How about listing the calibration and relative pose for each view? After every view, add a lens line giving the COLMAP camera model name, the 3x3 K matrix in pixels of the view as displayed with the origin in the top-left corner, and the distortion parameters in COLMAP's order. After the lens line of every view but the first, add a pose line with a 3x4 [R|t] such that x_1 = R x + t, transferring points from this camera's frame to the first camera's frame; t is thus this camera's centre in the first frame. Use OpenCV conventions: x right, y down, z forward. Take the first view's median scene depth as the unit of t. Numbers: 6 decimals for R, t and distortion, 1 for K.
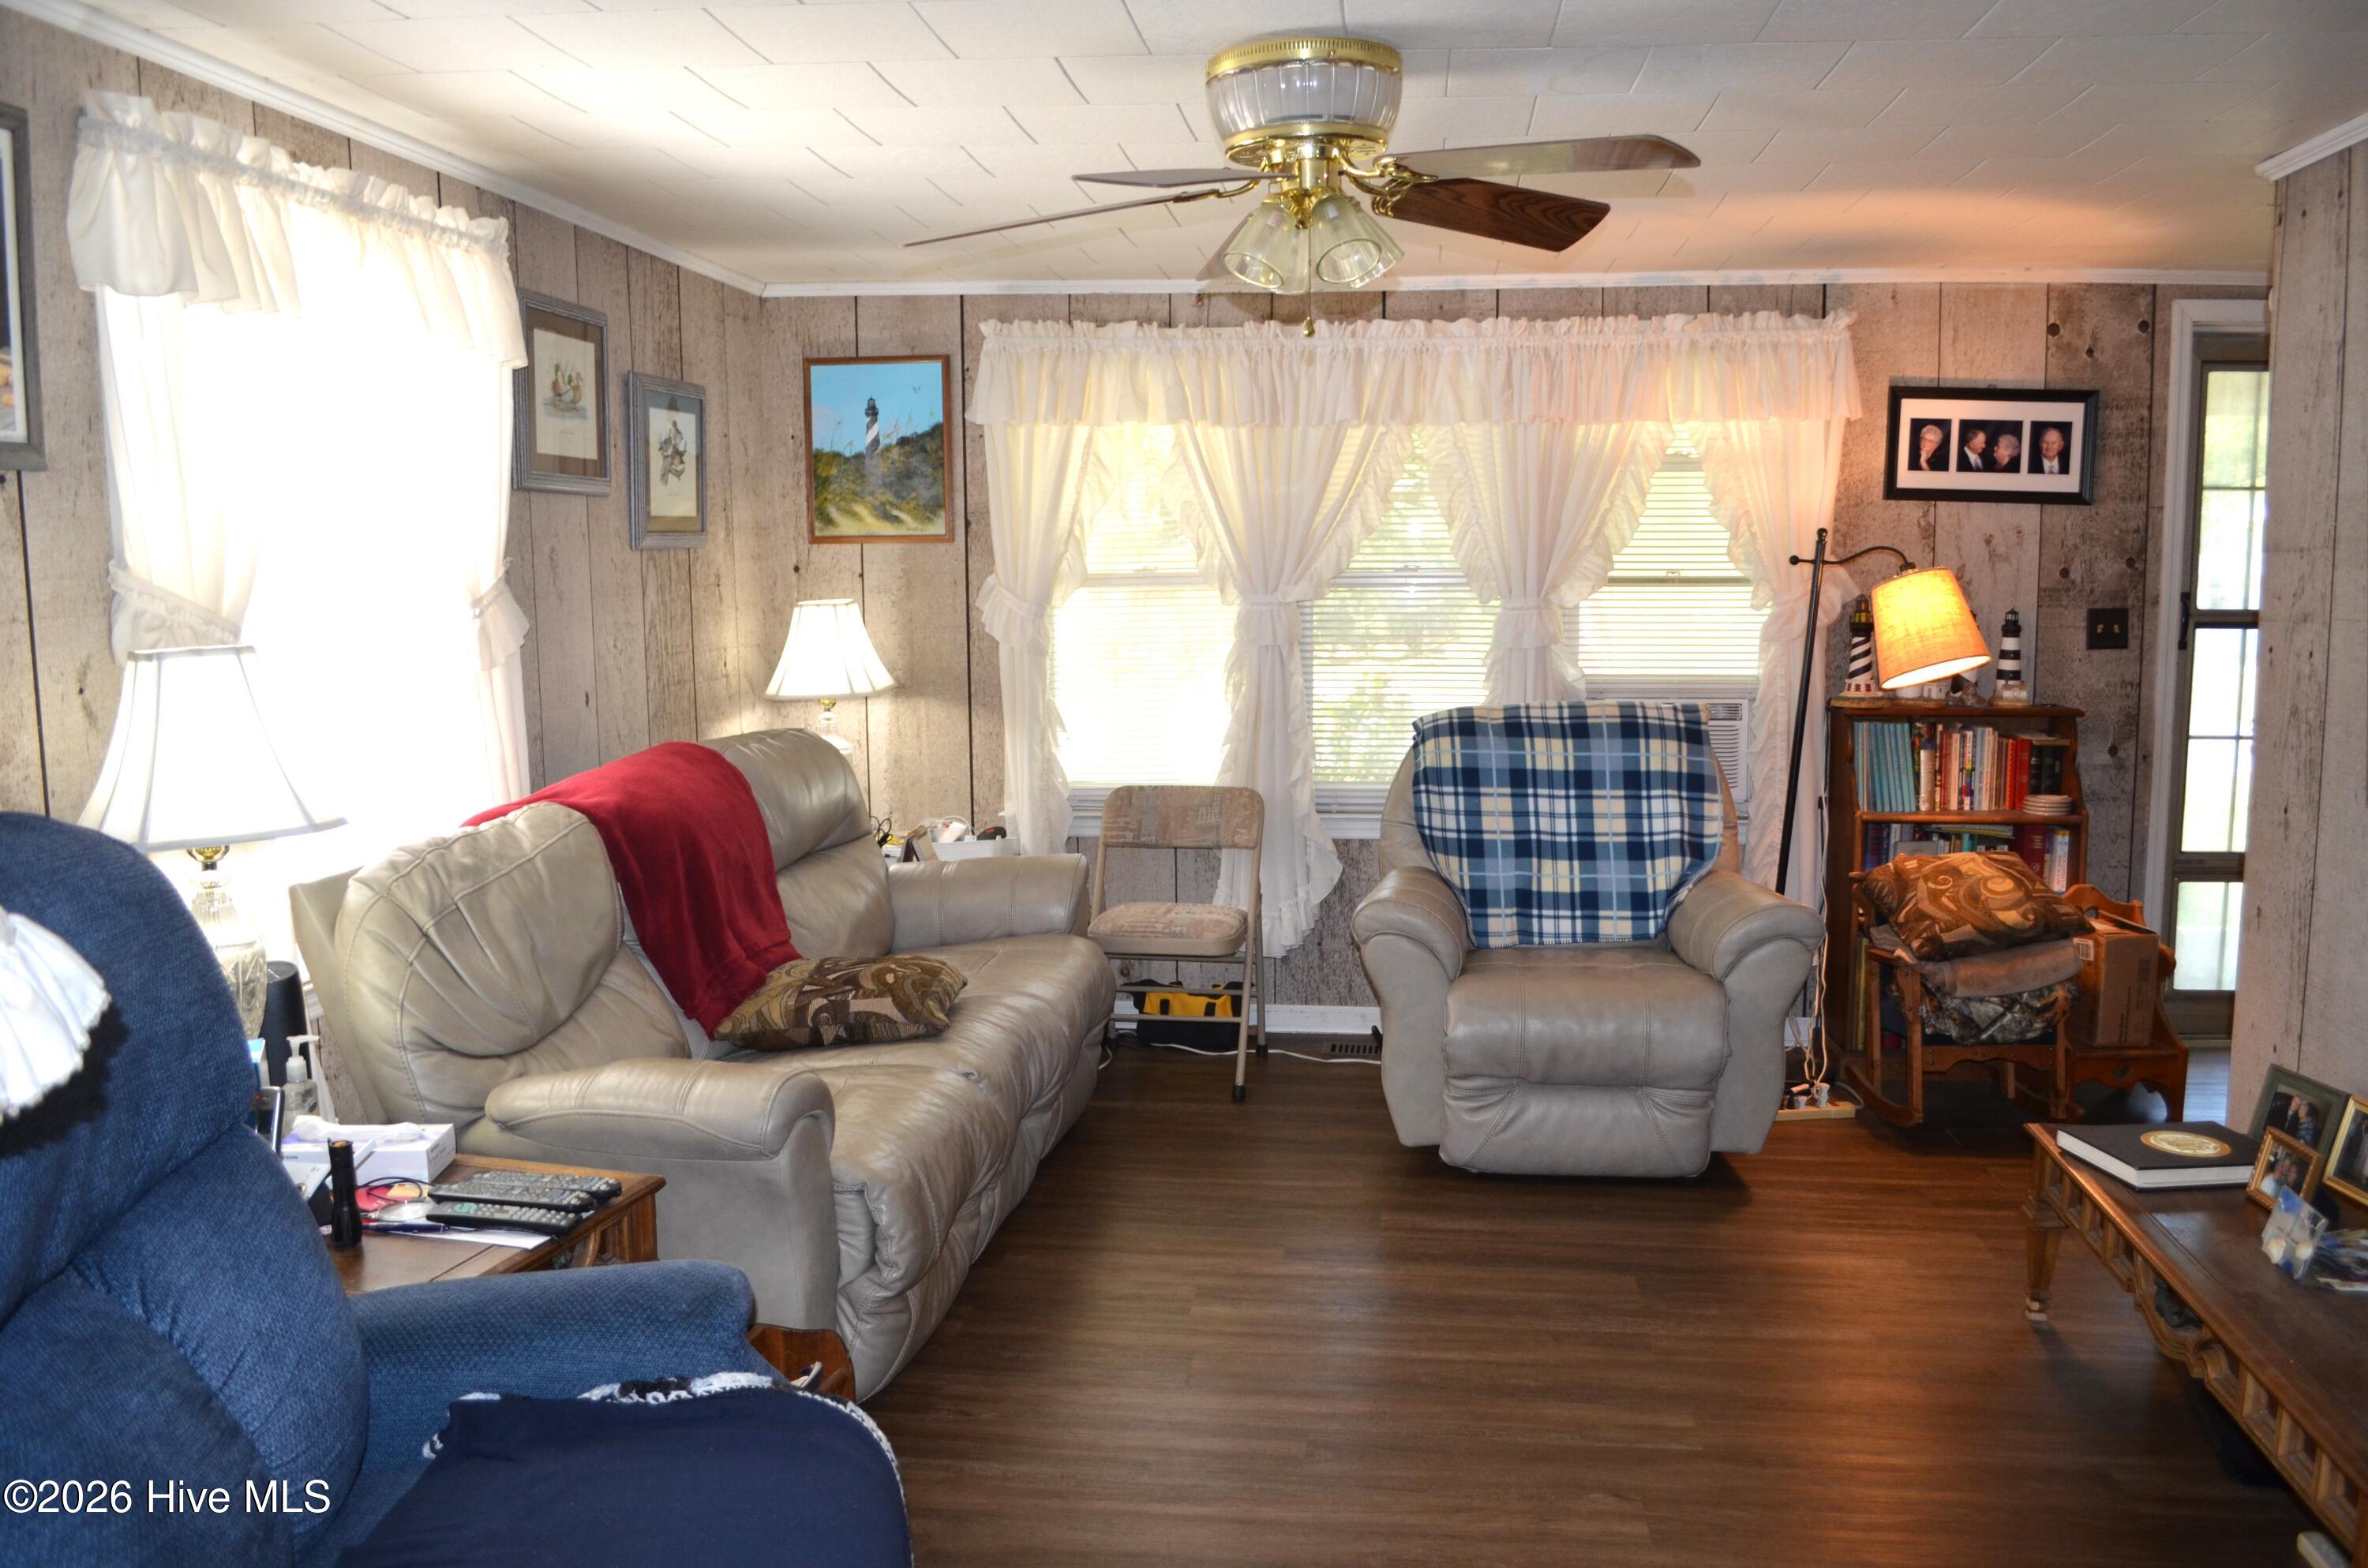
lens RADIAL K [[1870.4, 0, 1184.0], [0, 1870.4, 784.0], [0, 0, 1]] dist [-0.079199, 0.011619]
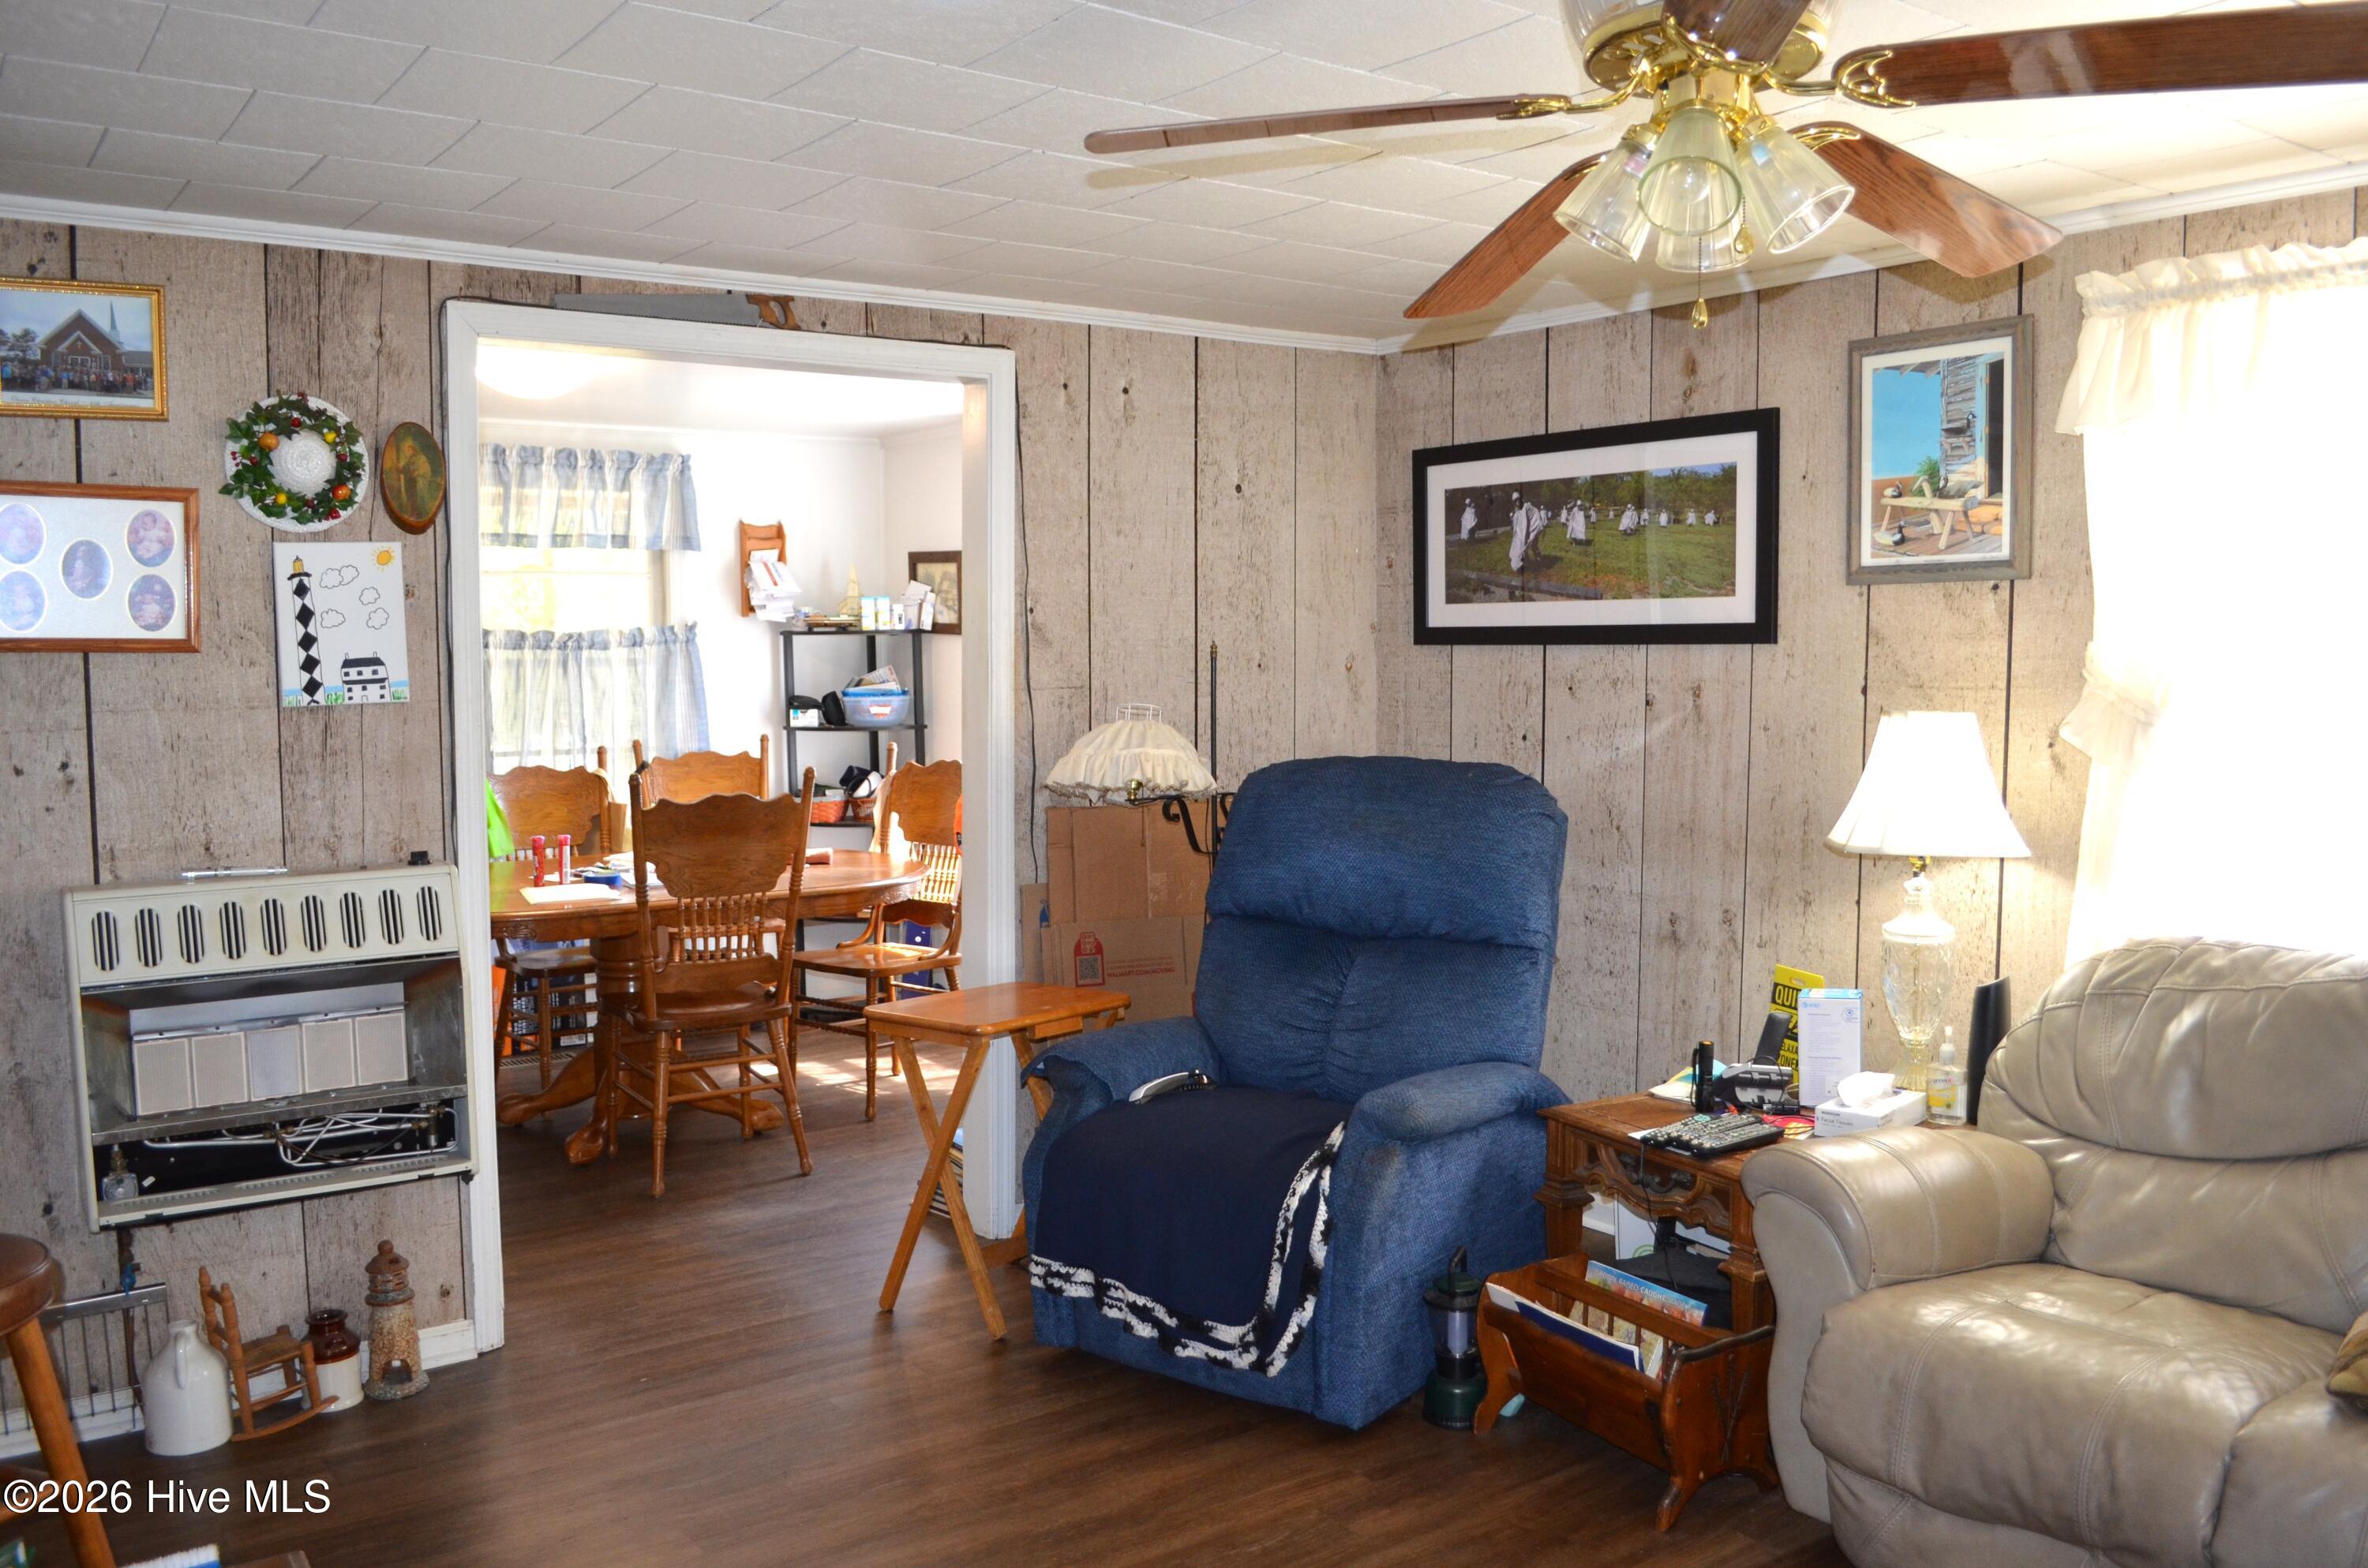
lens RADIAL K [[1870.4, 0, 1184.0], [0, 1870.4, 784.0], [0, 0, 1]] dist [-0.079199, 0.011619]
pose [[-0.483237, 0.090303, -0.870820, 0.984461], [-0.100242, 0.982418, 0.157502, -0.195833], [0.869732, 0.163404, -0.465688, 1.241227]]
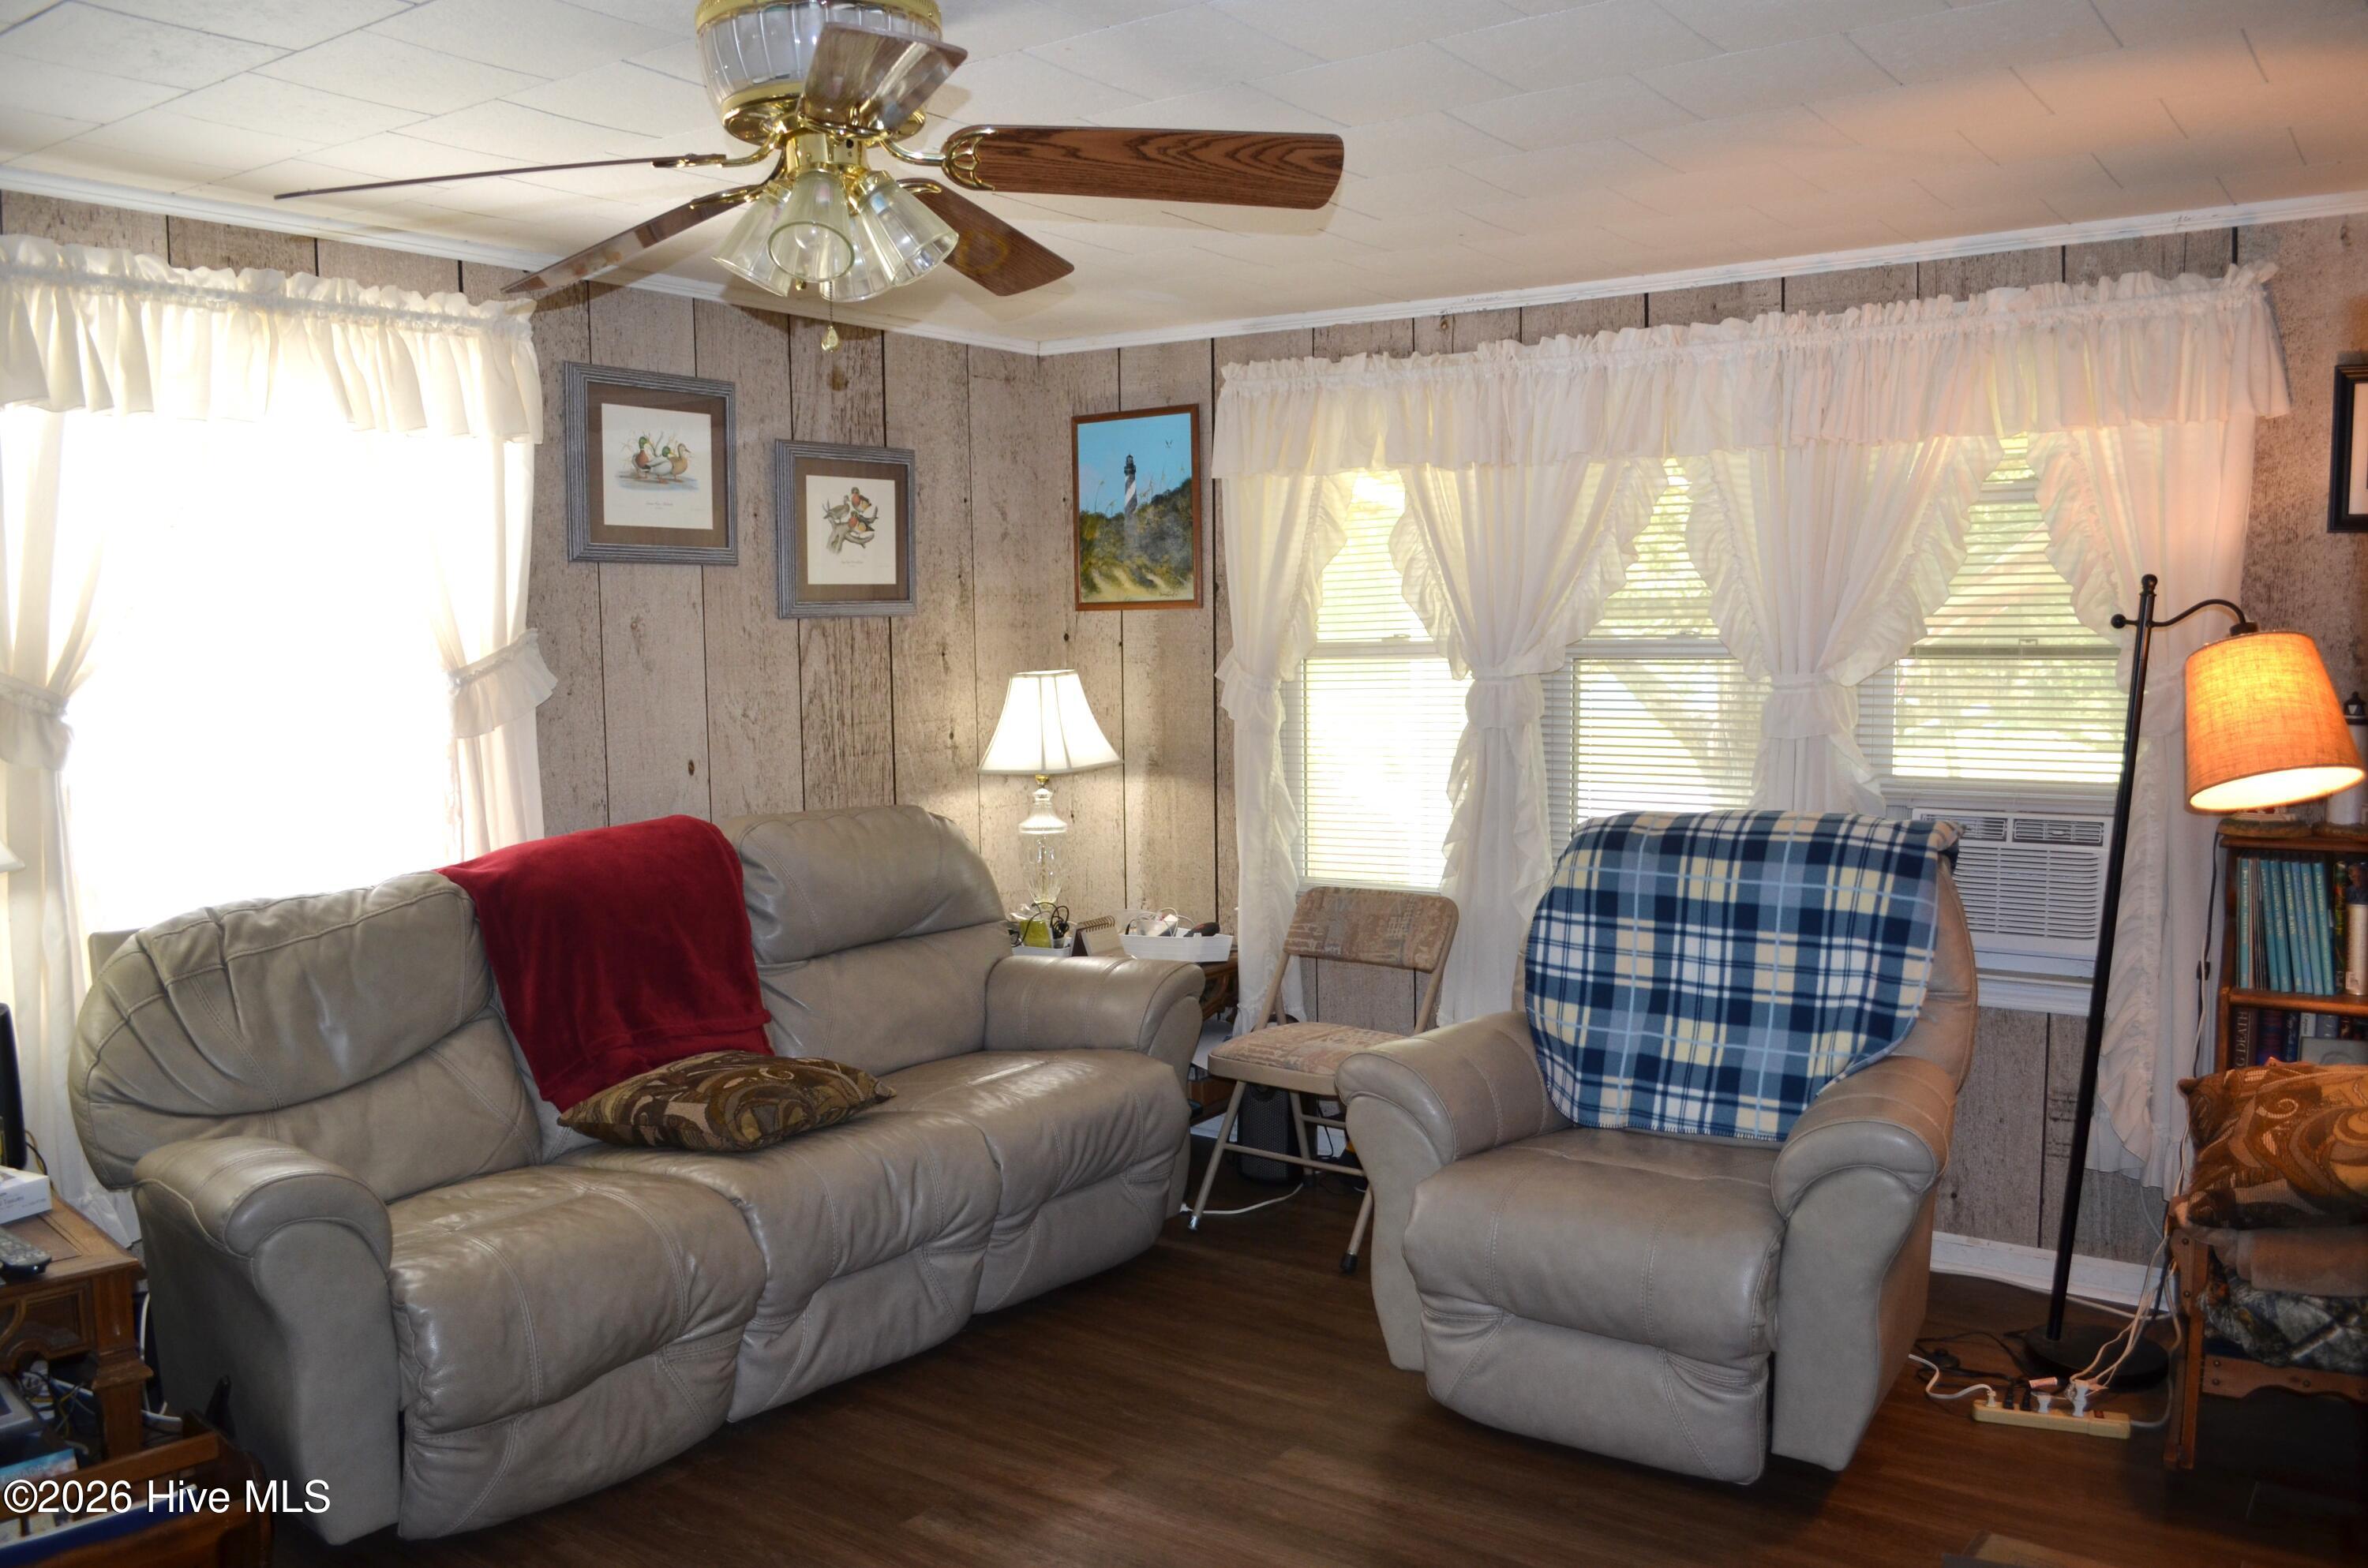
lens RADIAL K [[1870.4, 0, 1184.0], [0, 1870.4, 784.0], [0, 0, 1]] dist [-0.079199, 0.011619]
pose [[0.871028, 0.034950, -0.489989, 0.350305], [-0.052297, 0.998395, -0.021751, -0.025237], [0.488442, 0.044570, 0.871457, 0.219994]]
